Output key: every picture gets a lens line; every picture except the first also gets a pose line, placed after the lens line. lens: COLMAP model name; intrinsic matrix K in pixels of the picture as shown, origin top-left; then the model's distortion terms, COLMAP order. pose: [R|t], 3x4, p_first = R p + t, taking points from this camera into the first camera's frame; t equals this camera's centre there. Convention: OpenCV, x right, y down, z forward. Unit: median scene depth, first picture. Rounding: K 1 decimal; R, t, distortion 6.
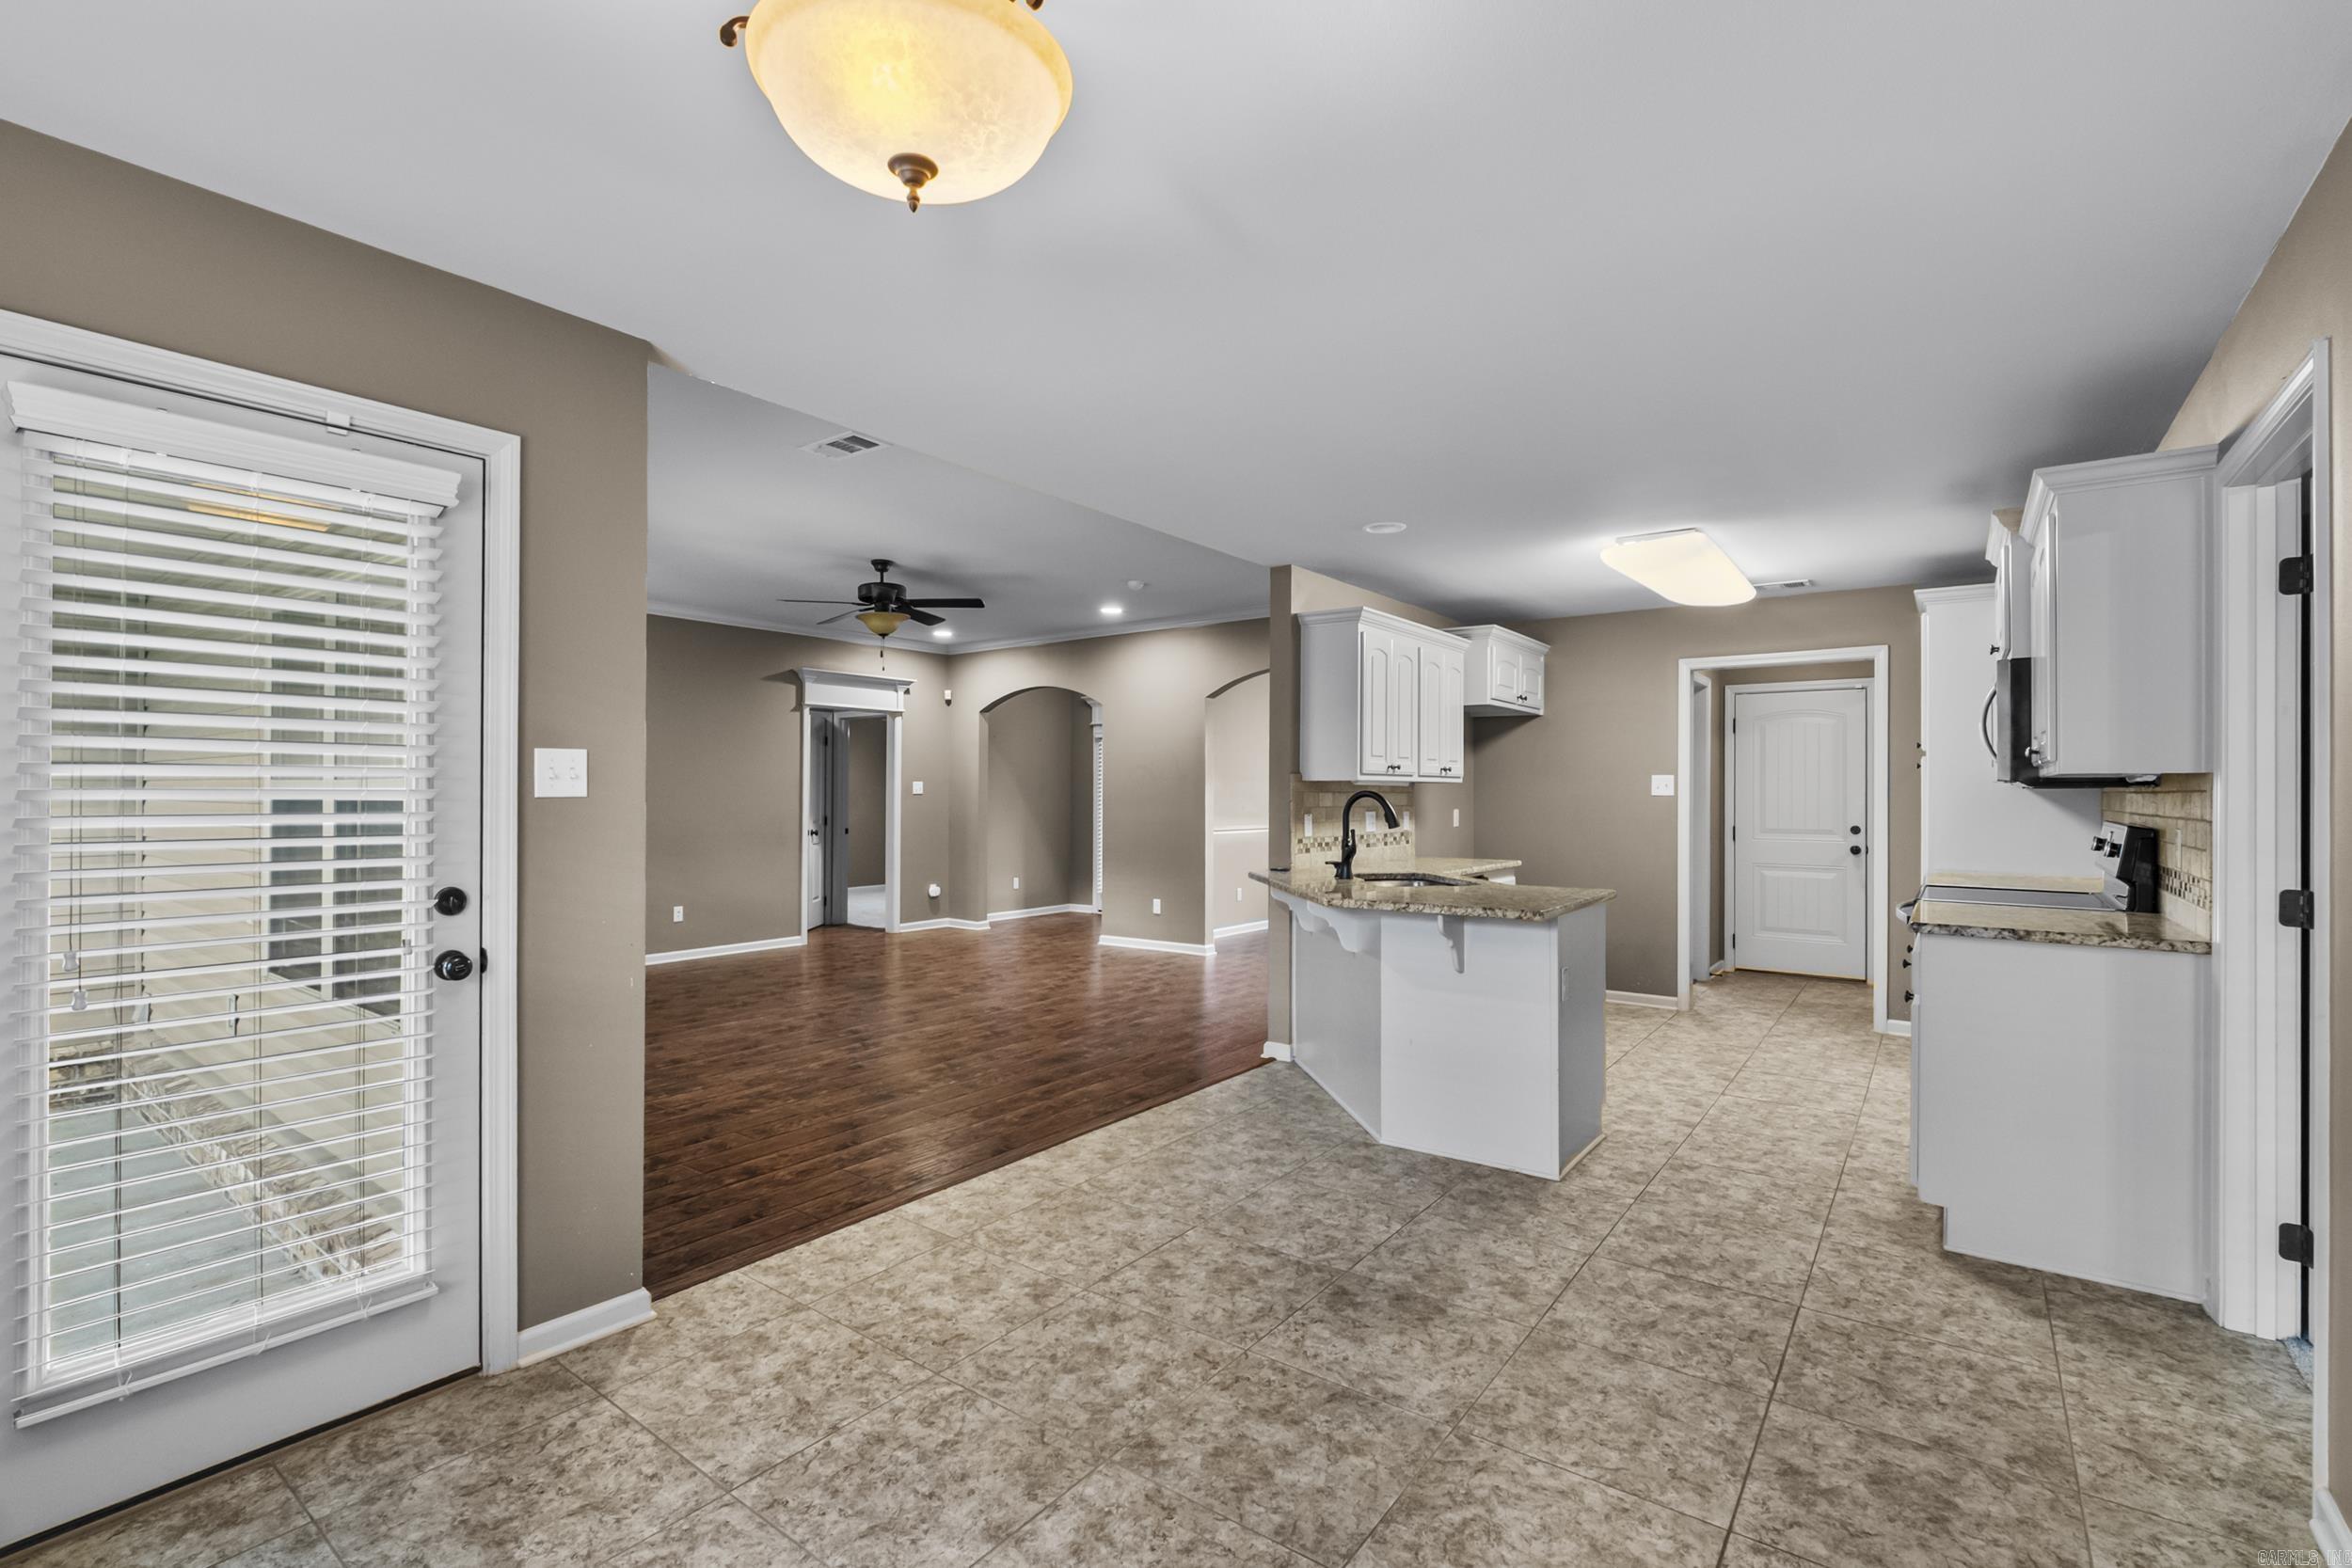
lens RADIAL K [[1041.7, 0, 1160.5], [0, 1041.7, 786.8], [0, 0, 1]] dist [-0.006181, 0.000399]
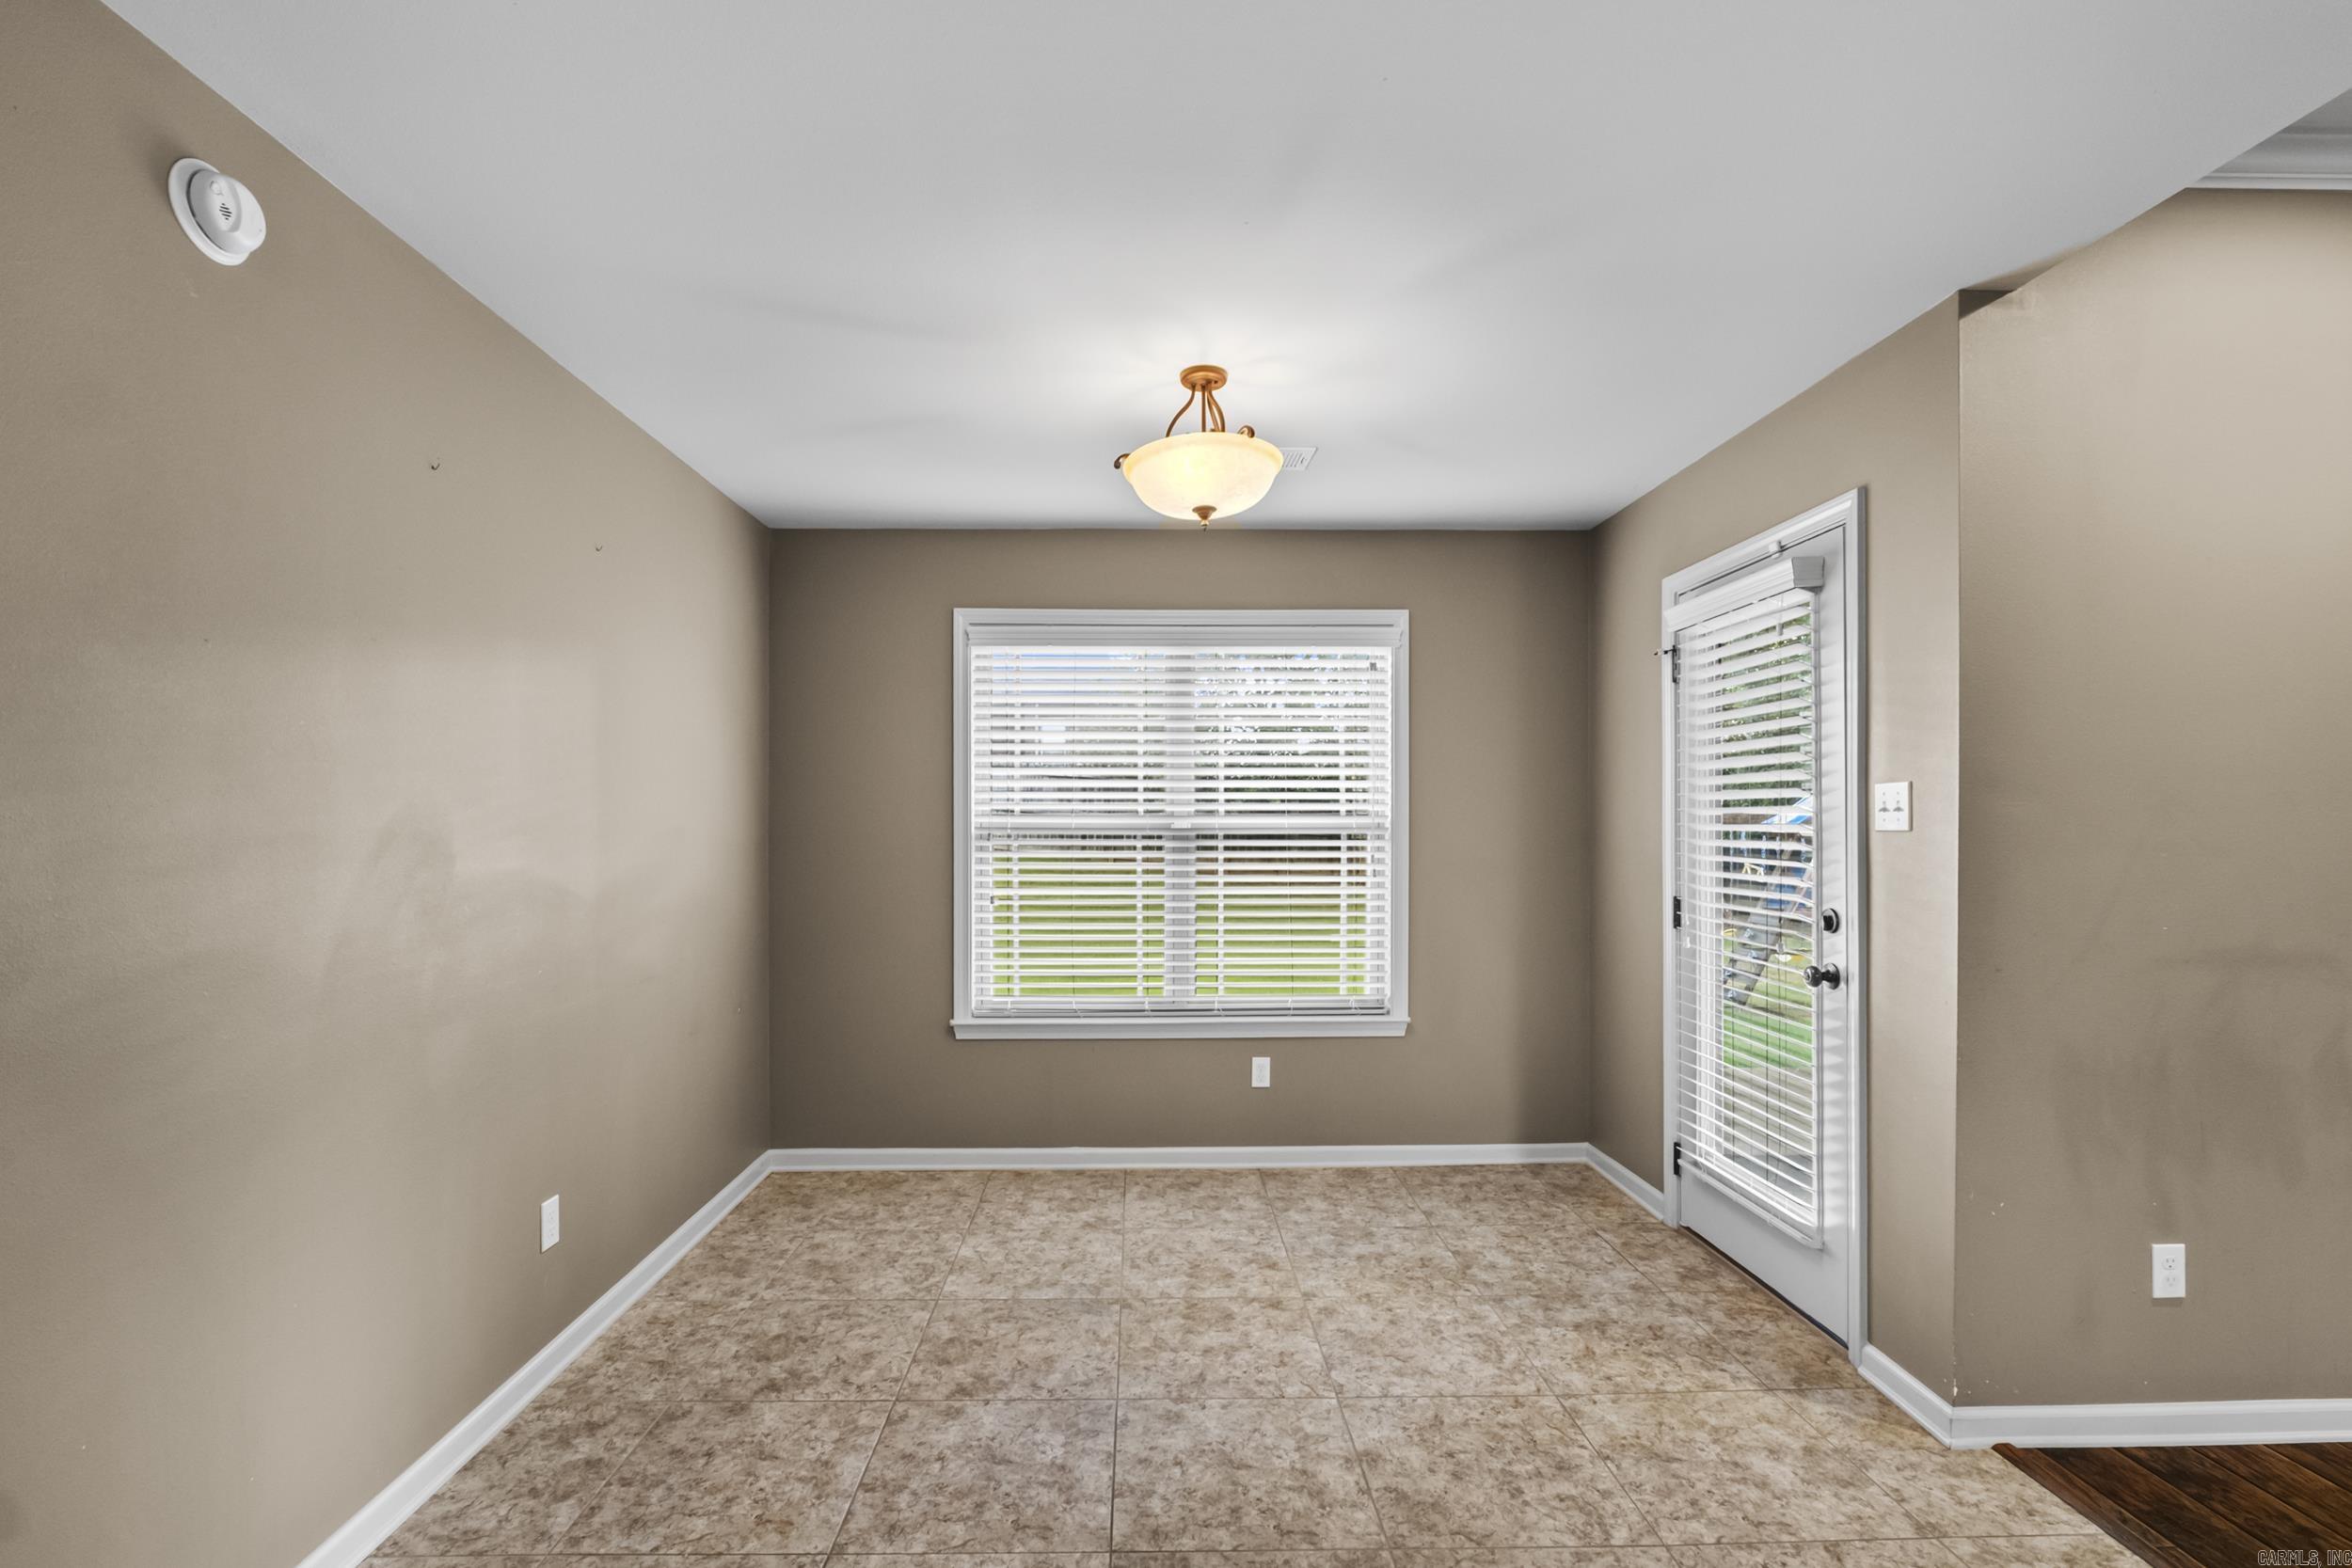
lens RADIAL K [[1041.7, 0, 1158.6], [0, 1041.7, 815.2], [0, 0, 1]] dist [-0.006181, 0.000399]
pose [[-0.781370, -0.006223, -0.624037, 0.302289], [0.002255, 0.999916, -0.012795, 0.003722], [0.624064, -0.011405, -0.781290, 0.702291]]
